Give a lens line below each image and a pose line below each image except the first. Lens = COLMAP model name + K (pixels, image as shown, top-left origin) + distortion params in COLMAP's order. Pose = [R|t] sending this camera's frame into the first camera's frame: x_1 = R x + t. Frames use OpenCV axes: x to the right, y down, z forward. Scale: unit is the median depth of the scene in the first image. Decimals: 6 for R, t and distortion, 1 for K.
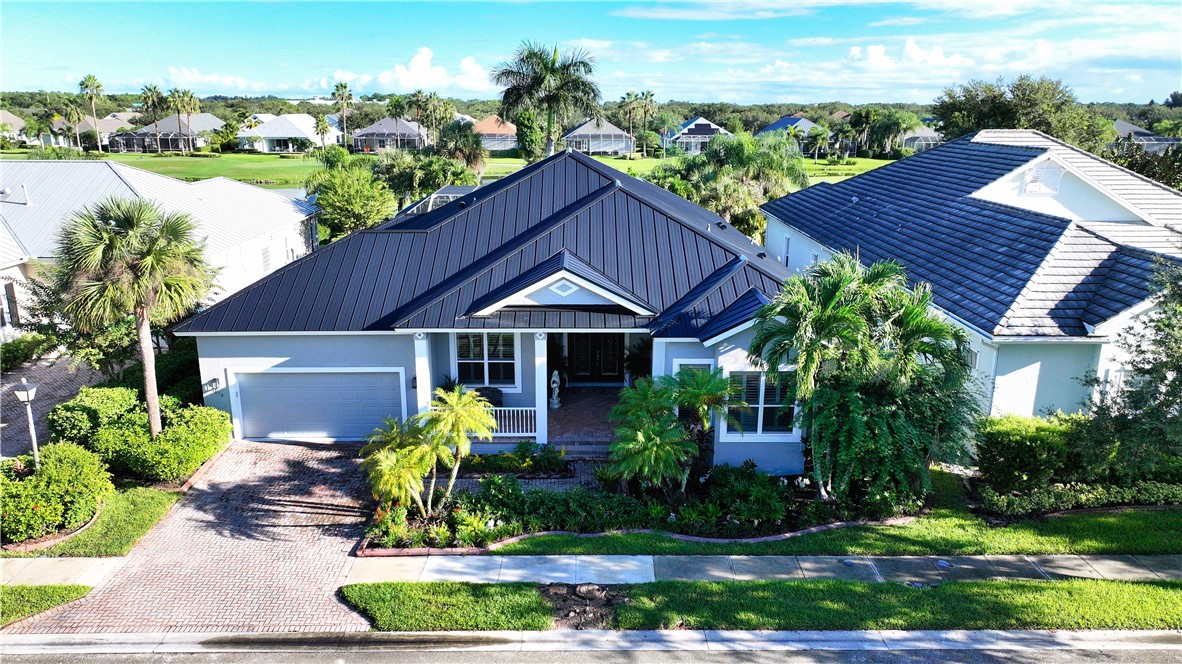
lens RADIAL K [[831.6, 0, 591.0], [0, 831.6, 332.0], [0, 0, 1]] dist [0.011118, 0.010209]
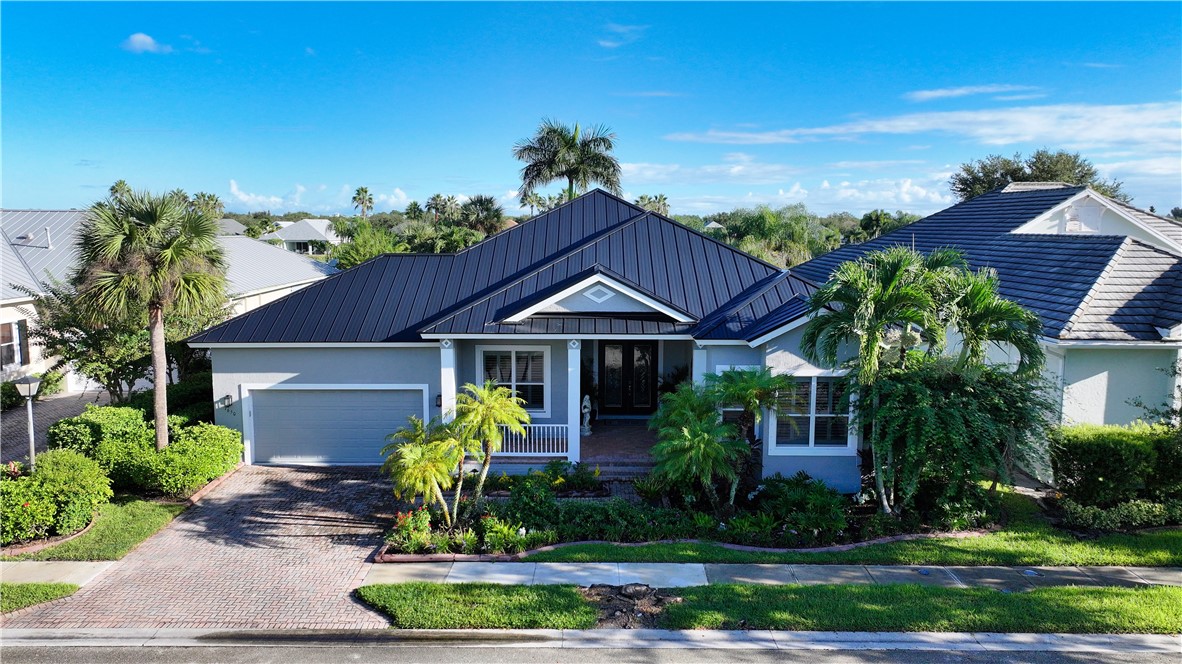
lens RADIAL K [[831.6, 0, 591.0], [0, 831.6, 332.0], [0, 0, 1]] dist [0.011118, 0.010209]
pose [[0.999924, 0.000554, -0.012331, -0.031461], [-0.002263, 0.990290, -0.139000, 0.128597], [0.012134, 0.139018, 0.990216, 0.066837]]
